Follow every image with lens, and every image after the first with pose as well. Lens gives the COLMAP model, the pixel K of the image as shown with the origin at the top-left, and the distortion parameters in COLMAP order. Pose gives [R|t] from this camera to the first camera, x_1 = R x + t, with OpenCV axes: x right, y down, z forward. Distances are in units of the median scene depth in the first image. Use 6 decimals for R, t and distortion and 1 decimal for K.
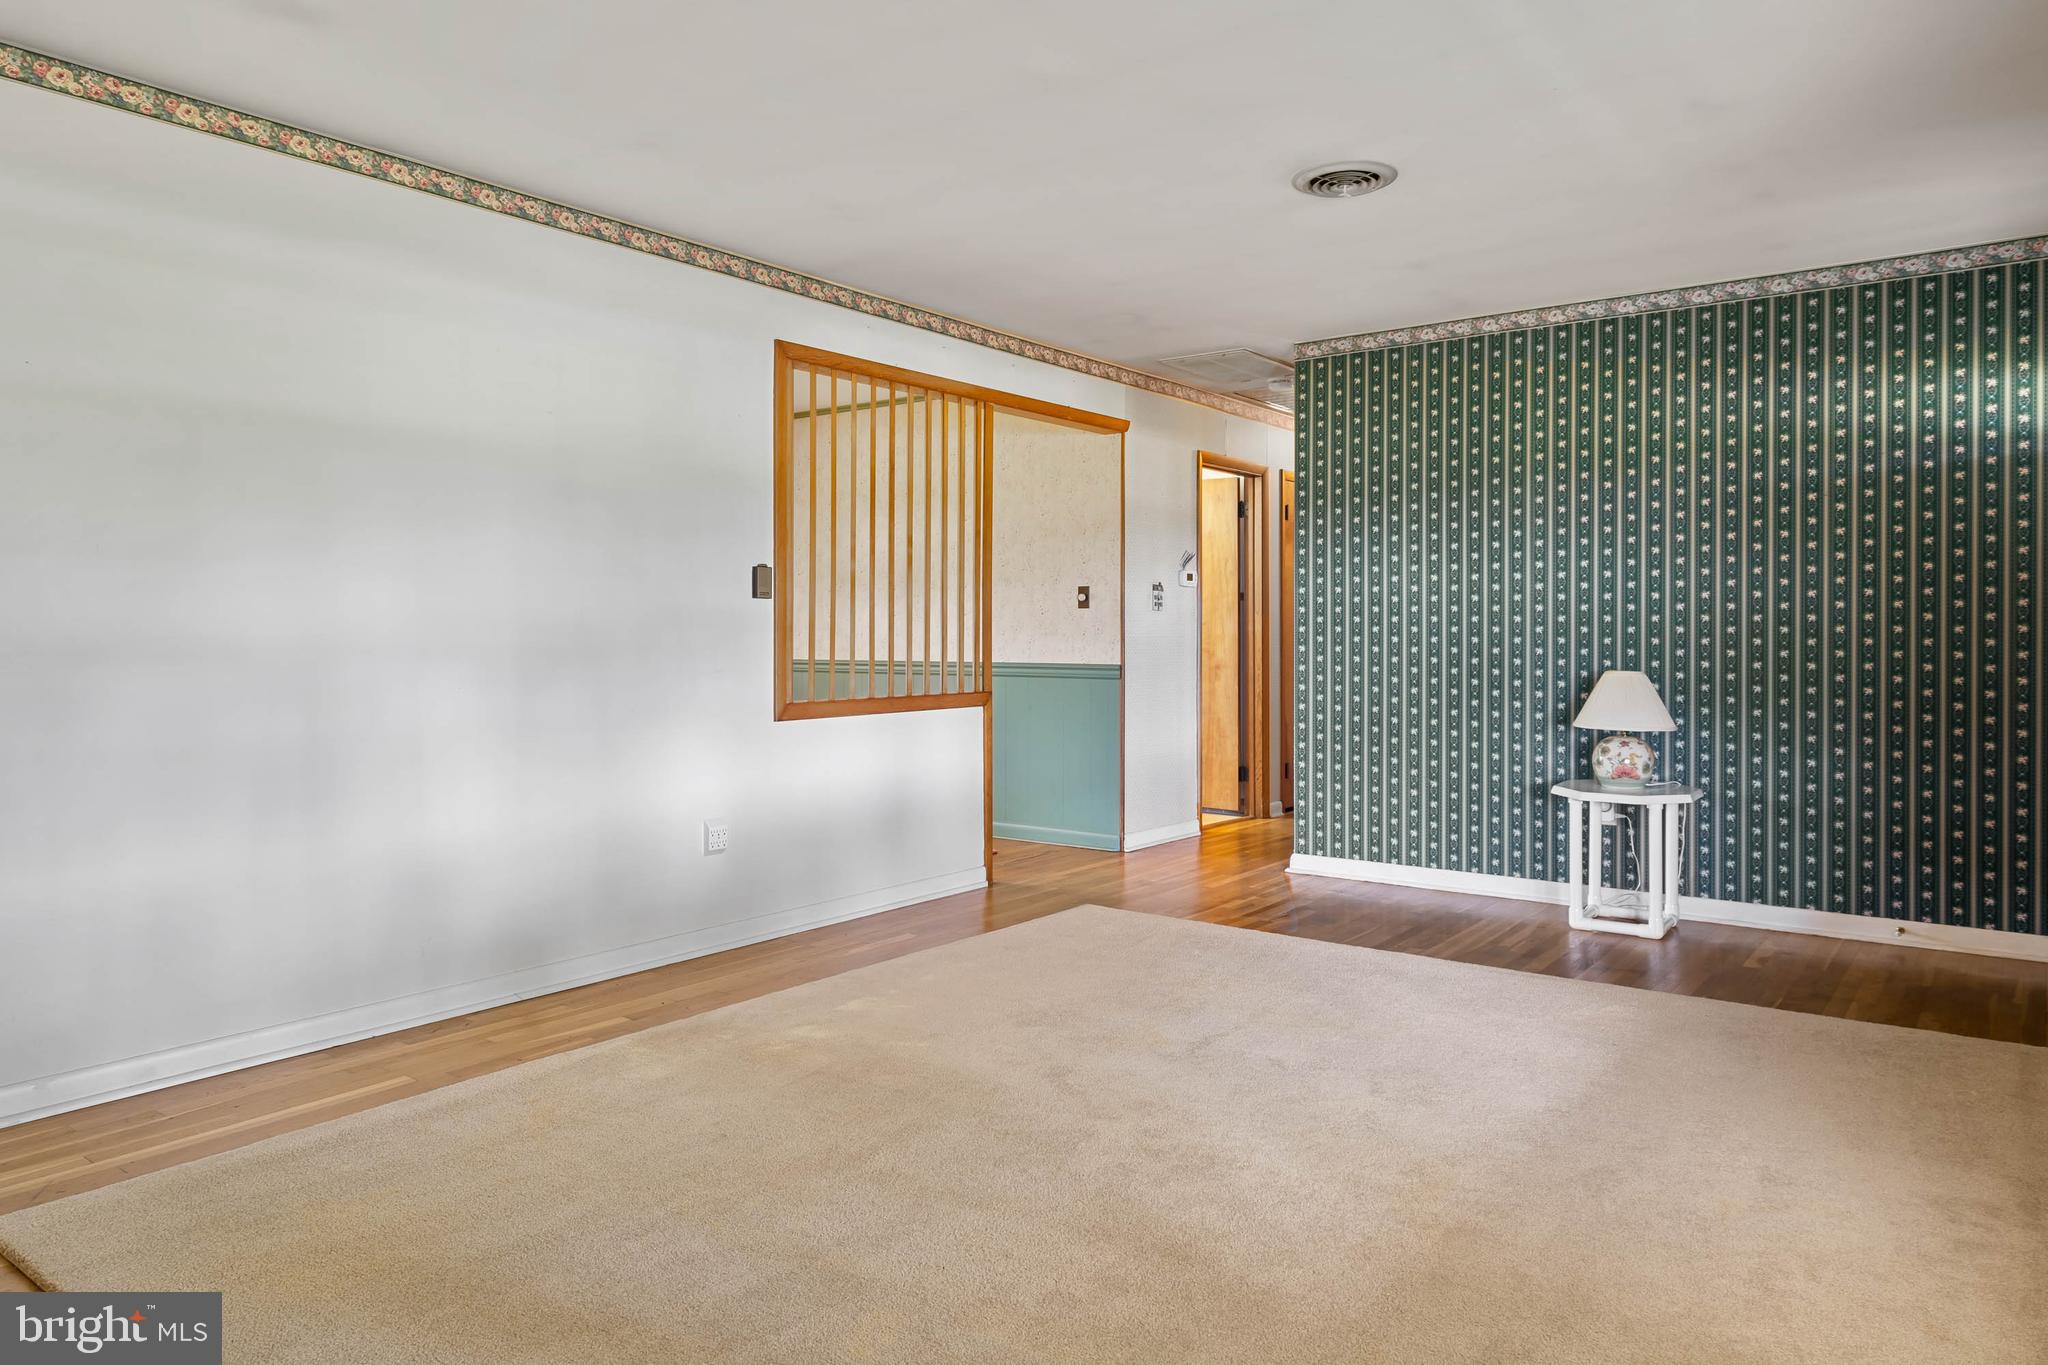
lens RADIAL K [[1302.6, 0, 1029.5], [0, 1302.6, 669.8], [0, 0, 1]] dist [0.006621, -0.001261]
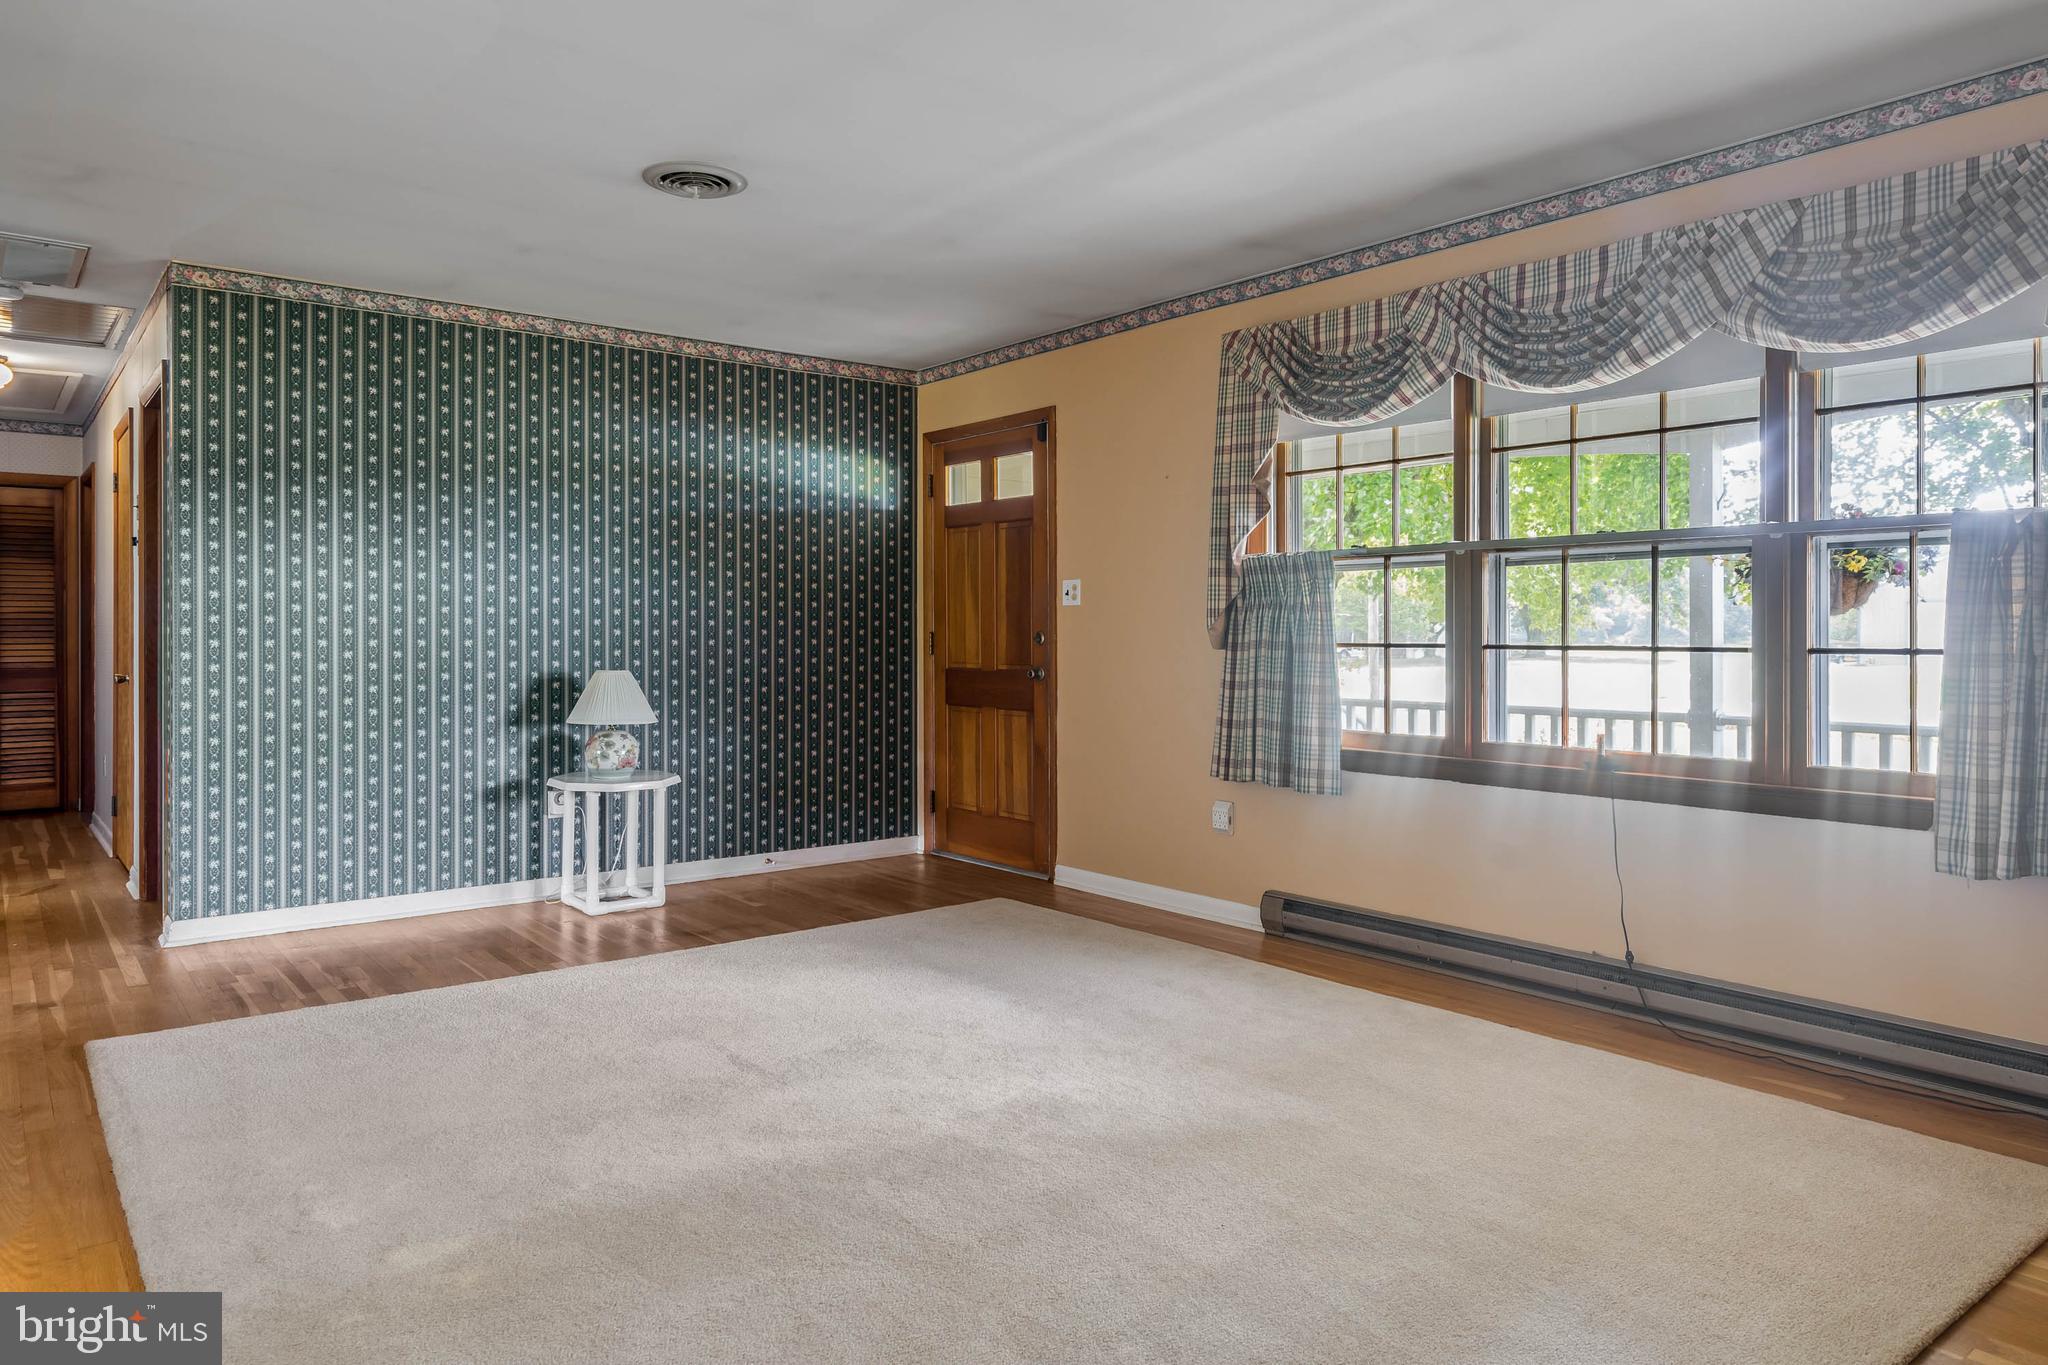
lens RADIAL K [[1302.6, 0, 1027.5], [0, 1302.6, 666.4], [0, 0, 1]] dist [0.006621, -0.001261]
pose [[0.265542, -0.024472, 0.963789, -0.497774], [0.027602, 0.999461, 0.017773, -0.012041], [-0.963704, 0.021884, 0.266074, 0.373358]]
